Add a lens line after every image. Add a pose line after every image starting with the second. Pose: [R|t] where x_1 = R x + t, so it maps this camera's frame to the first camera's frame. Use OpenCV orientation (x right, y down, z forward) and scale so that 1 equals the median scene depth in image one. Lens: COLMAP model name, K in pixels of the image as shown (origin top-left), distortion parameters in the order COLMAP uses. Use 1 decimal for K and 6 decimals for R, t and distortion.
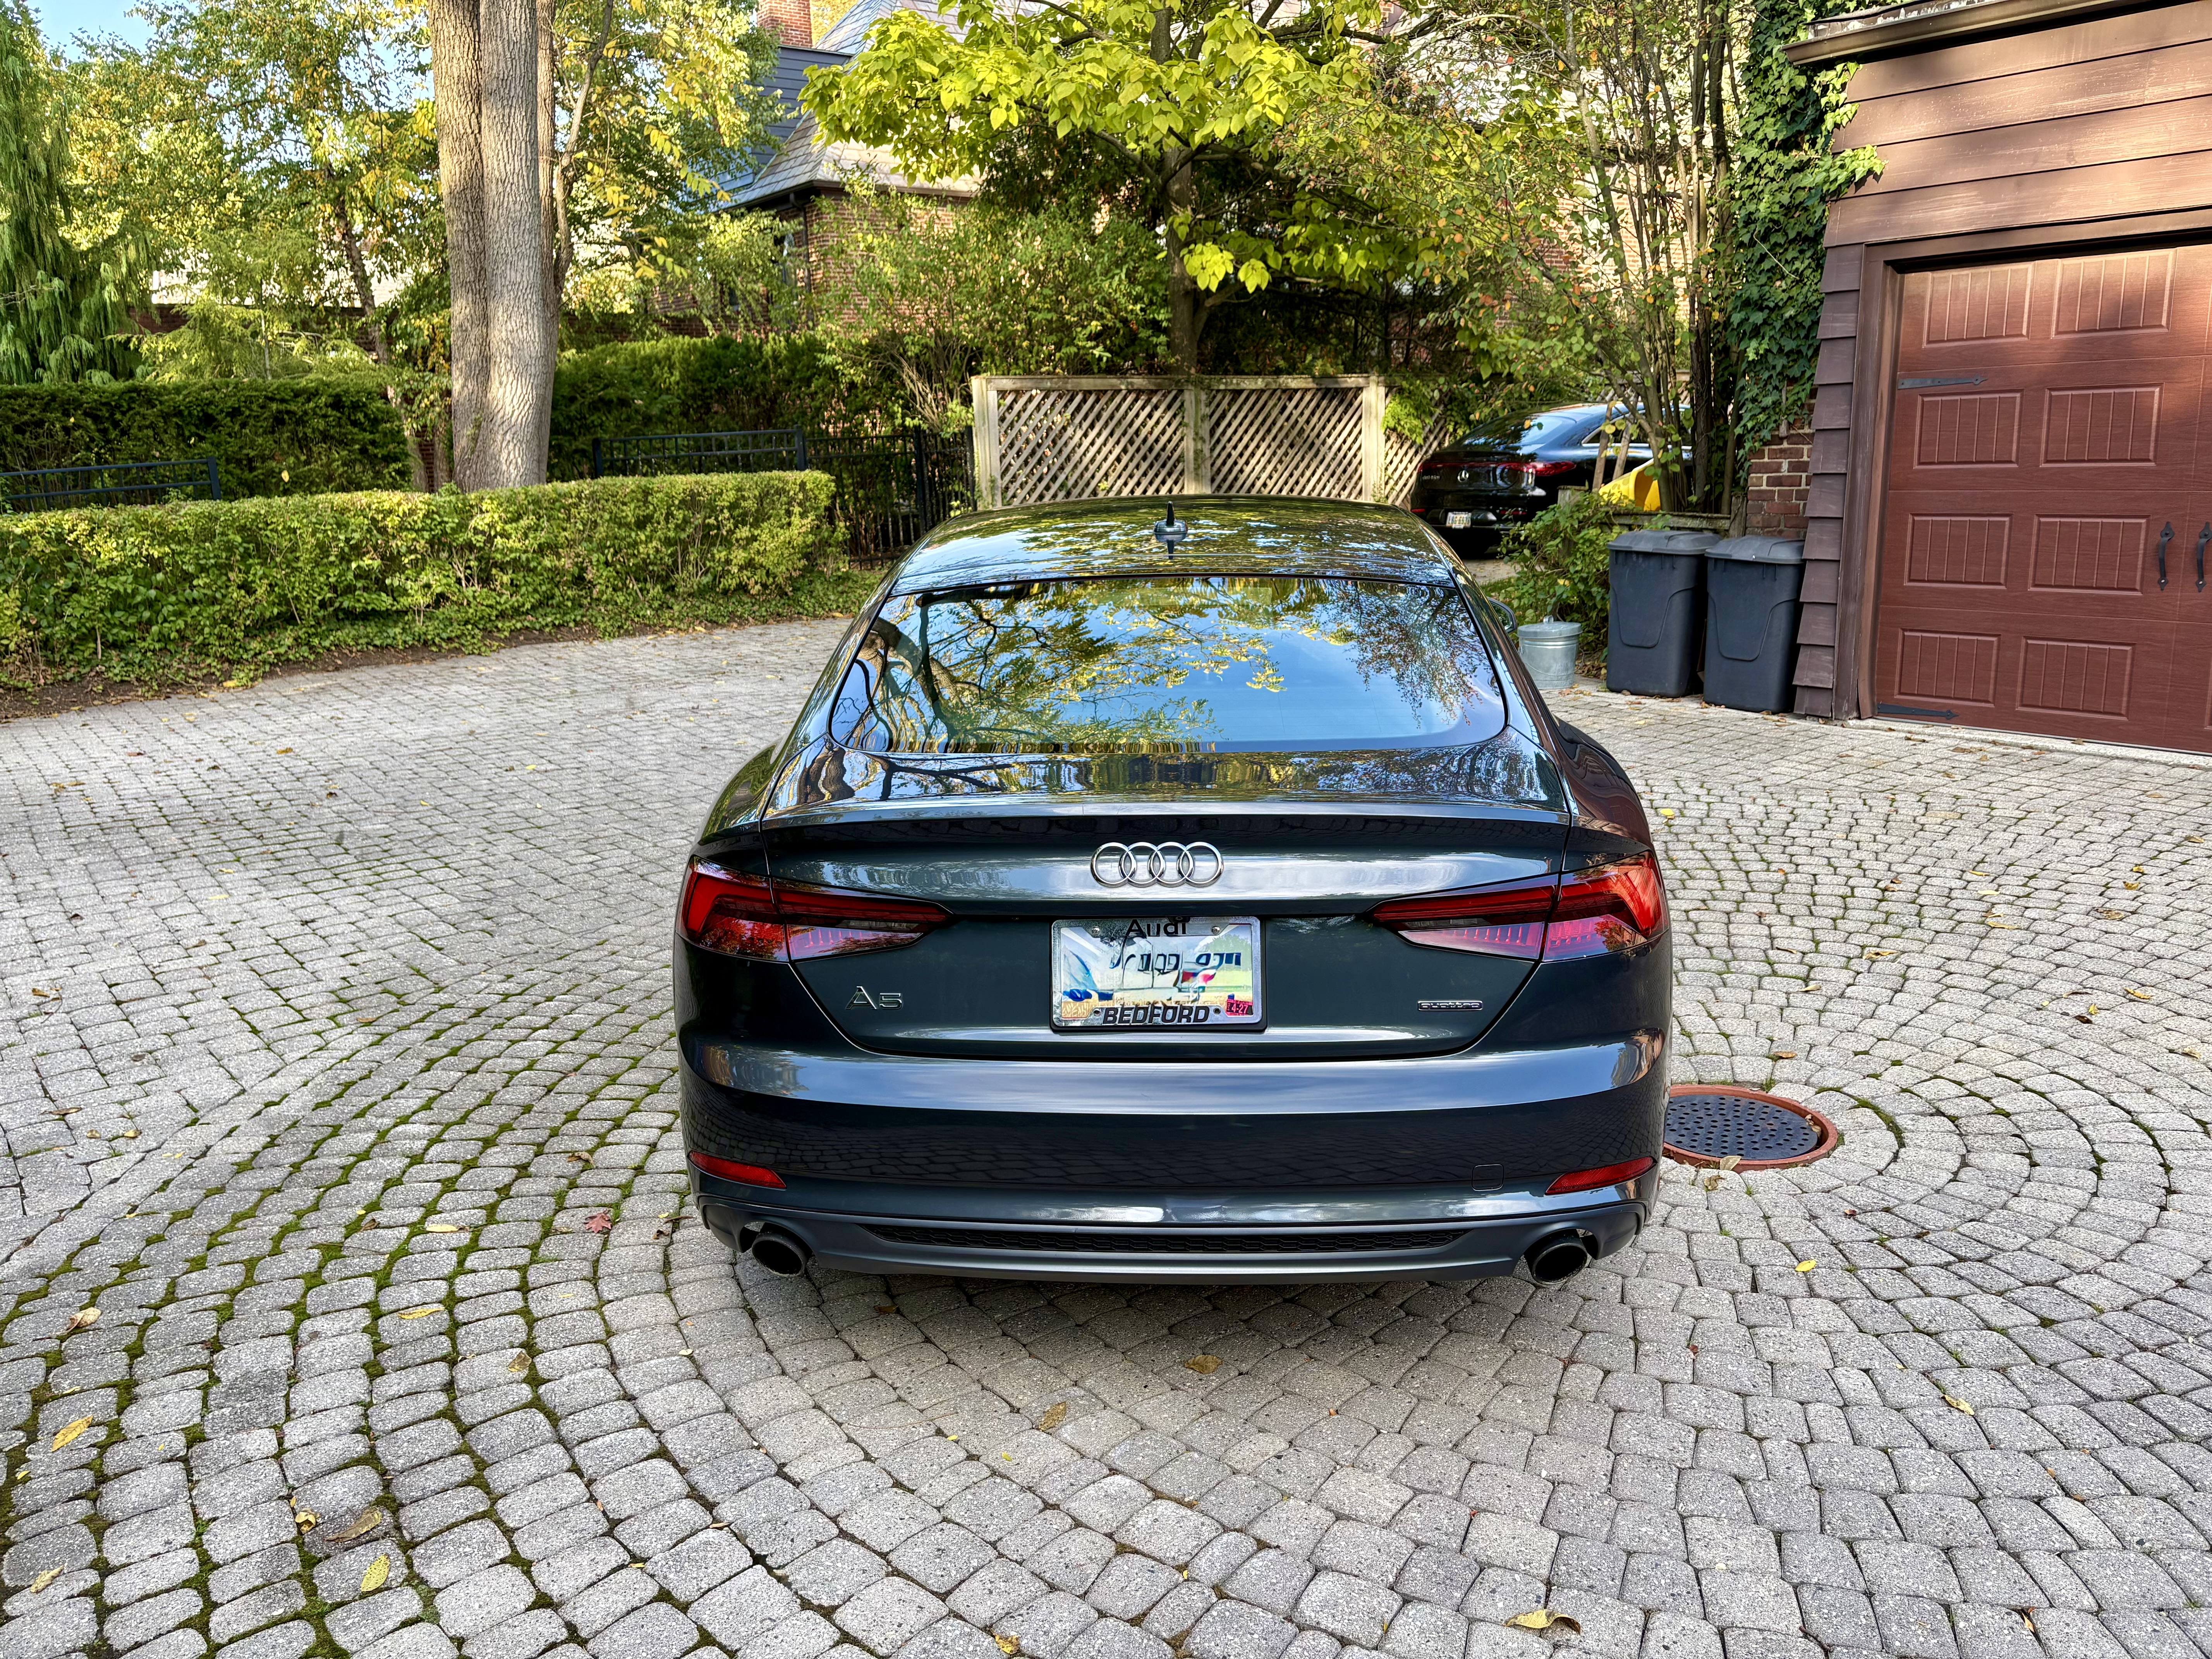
lens RADIAL K [[1694.3, 0, 1107.5], [0, 1694.3, 835.8], [0, 0, 1]] dist [0.023378, -0.040767]
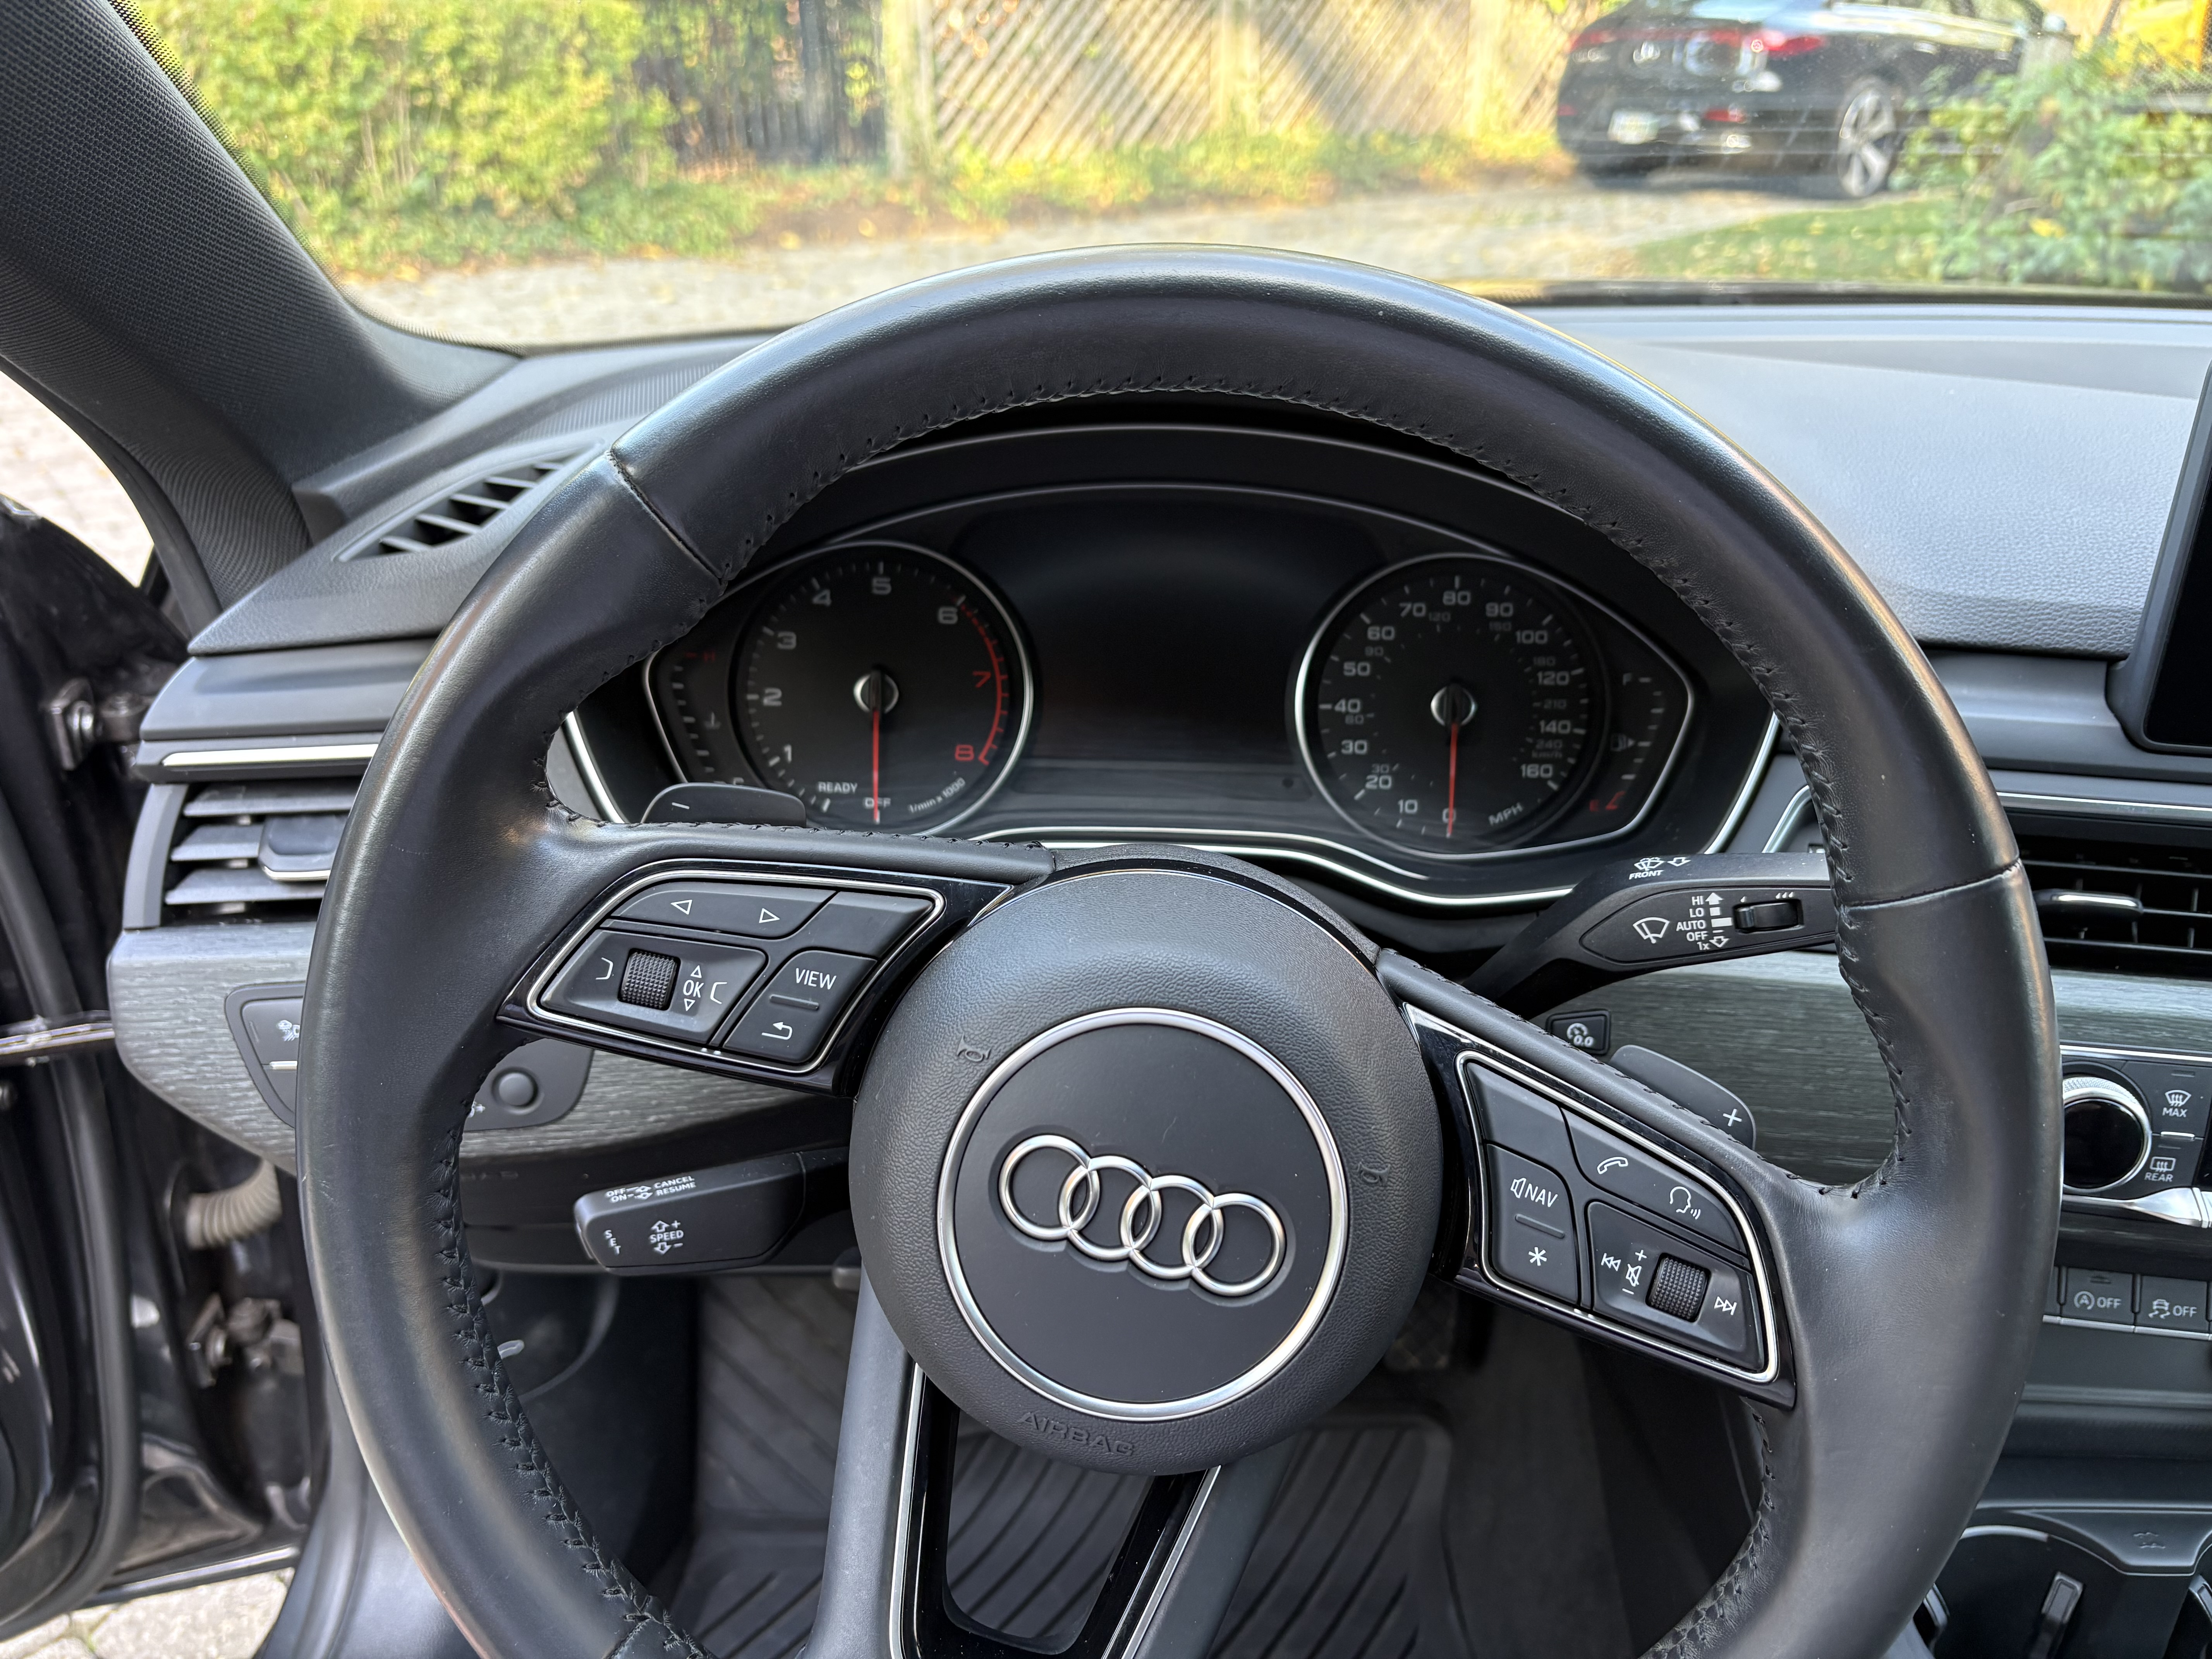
lens RADIAL K [[1694.3, 0, 1084.6], [0, 1694.3, 838.3], [0, 0, 1]] dist [0.023378, -0.040767]
pose [[0.999618, 0.020372, 0.018695, -0.013081], [-0.023700, 0.979545, 0.199824, -0.052921], [-0.014242, -0.200191, 0.979653, 0.376463]]
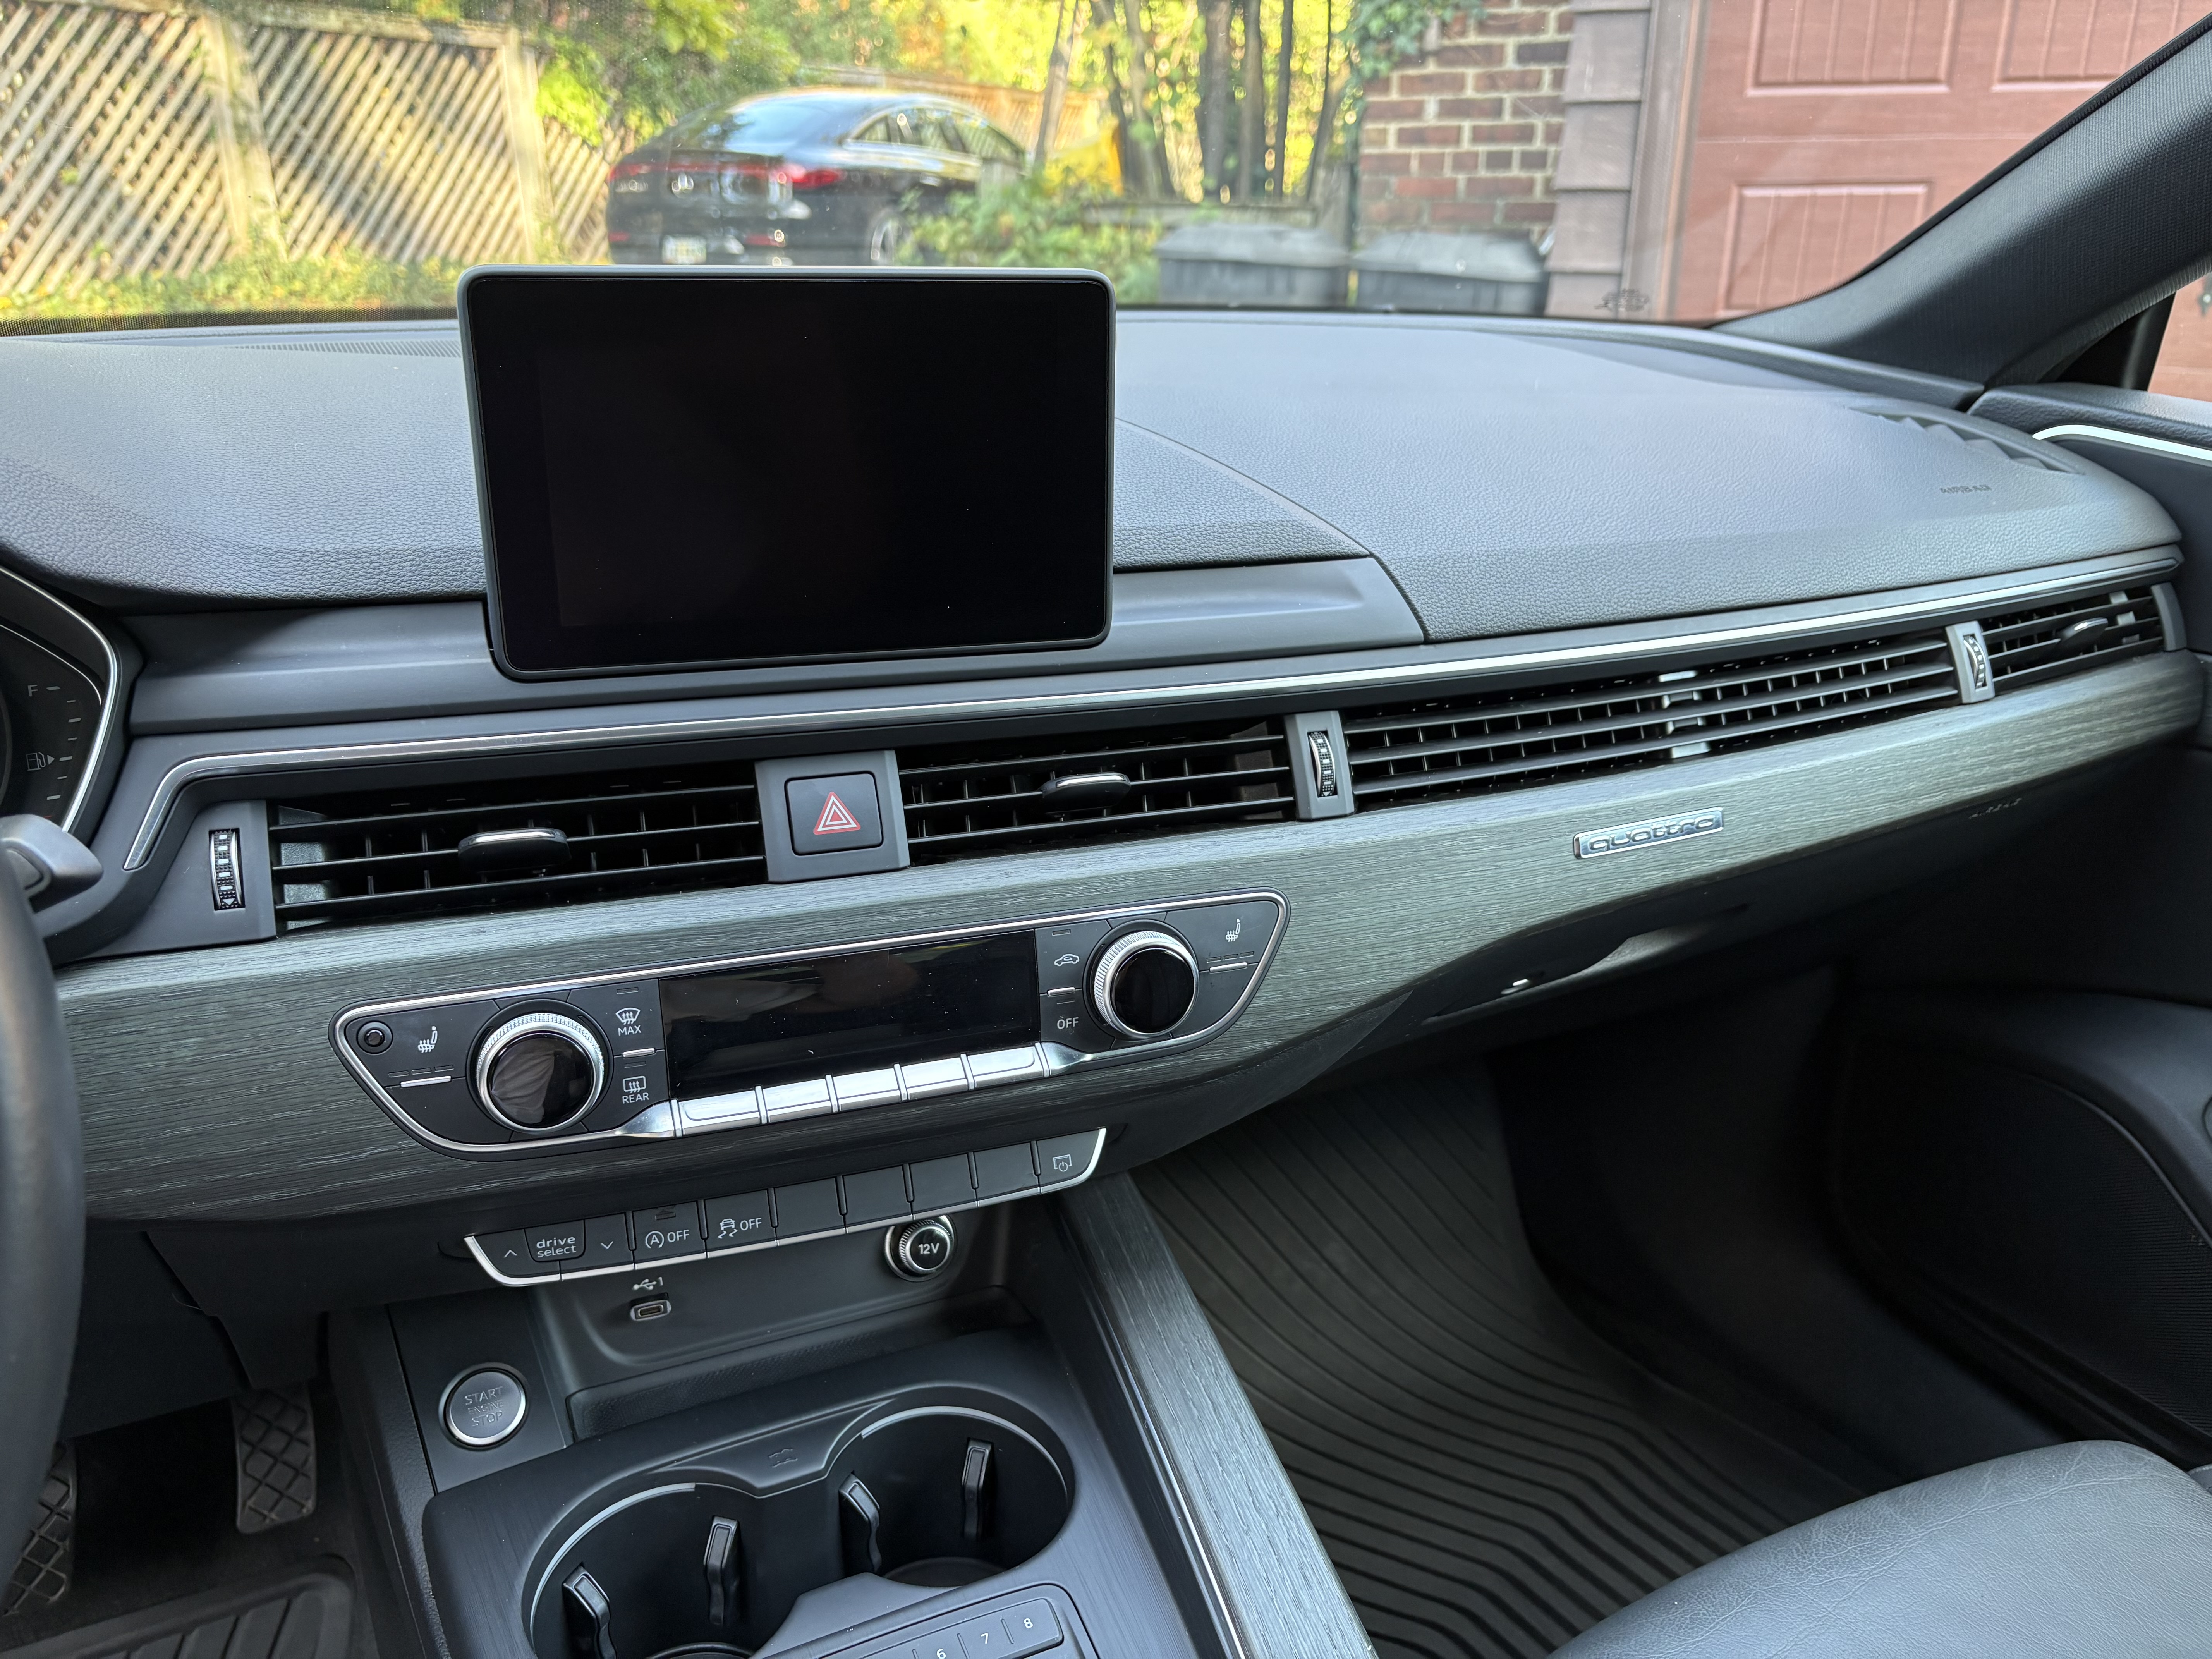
lens RADIAL K [[1694.3, 0, 1104.4], [0, 1694.3, 841.3], [0, 0, 1]] dist [0.023378, -0.040767]
pose [[0.873636, -0.143550, 0.464923, 0.005184], [0.083501, 0.985547, 0.147393, -0.048612], [-0.479361, -0.089946, 0.872996, 0.373945]]
